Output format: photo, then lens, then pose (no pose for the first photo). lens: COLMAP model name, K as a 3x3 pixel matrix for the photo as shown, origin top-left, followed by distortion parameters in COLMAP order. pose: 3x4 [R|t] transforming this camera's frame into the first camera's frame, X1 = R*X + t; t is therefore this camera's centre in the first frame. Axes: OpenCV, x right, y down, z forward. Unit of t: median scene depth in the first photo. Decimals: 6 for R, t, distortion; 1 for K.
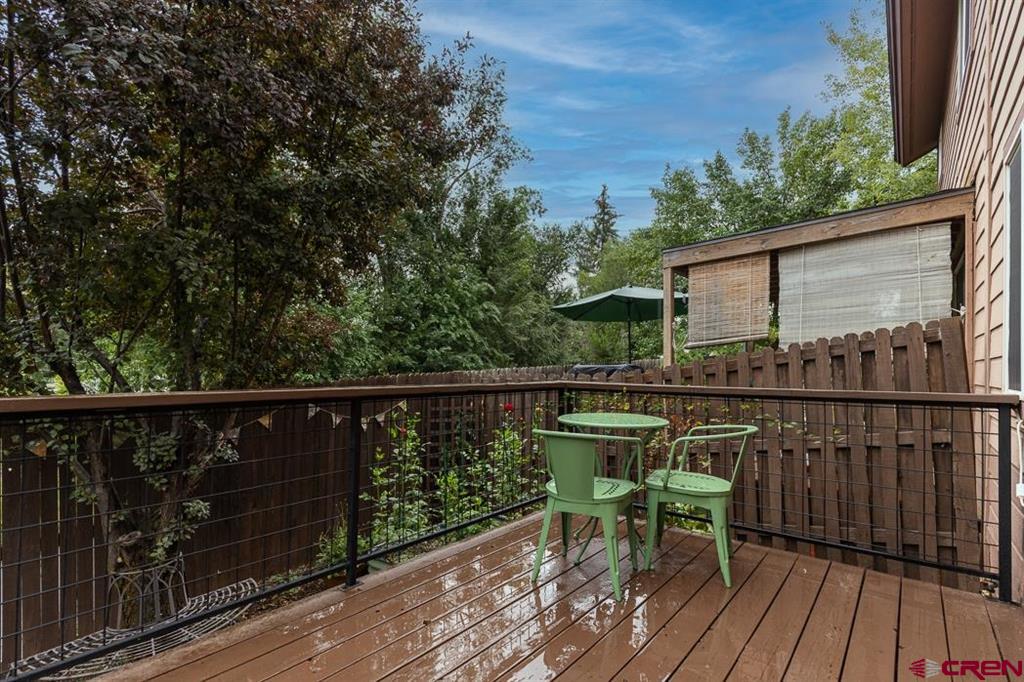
lens RADIAL K [[448.8, 0, 512.0], [0, 448.8, 341.0], [0, 0, 1]] dist [0.003326, 0.000520]
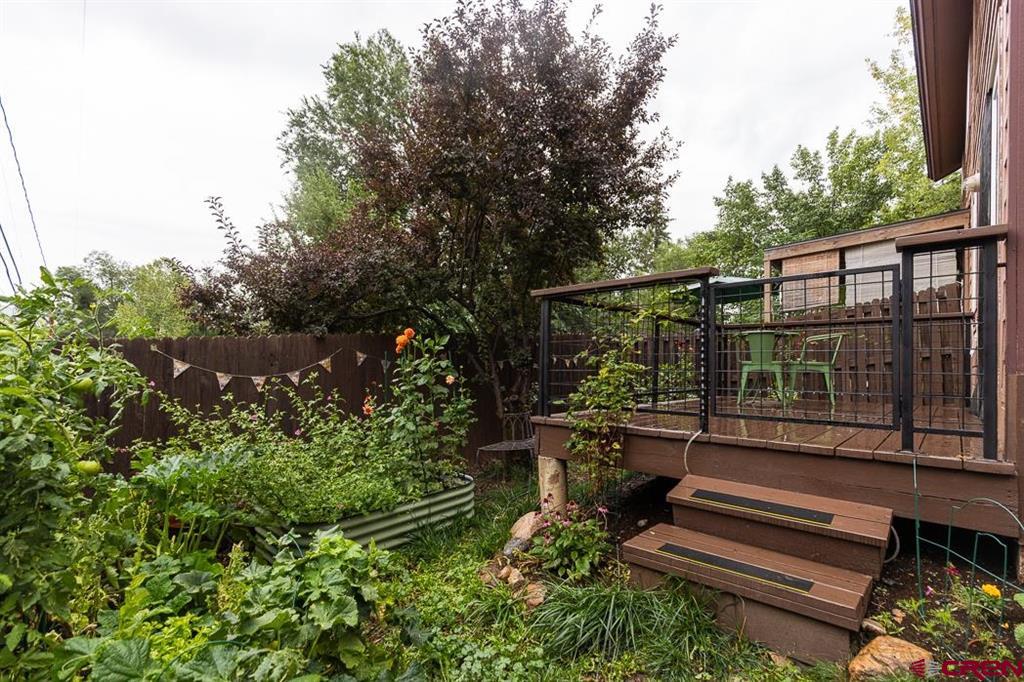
lens RADIAL K [[465.8, 0, 509.6], [0, 465.8, 348.3], [0, 0, 1]] dist [0.008965, -0.000829]
pose [[0.999299, -0.002528, -0.037341, -0.198612], [0.002557, 0.999996, 0.000705, 0.055254], [0.037339, -0.000800, 0.999302, -0.259606]]
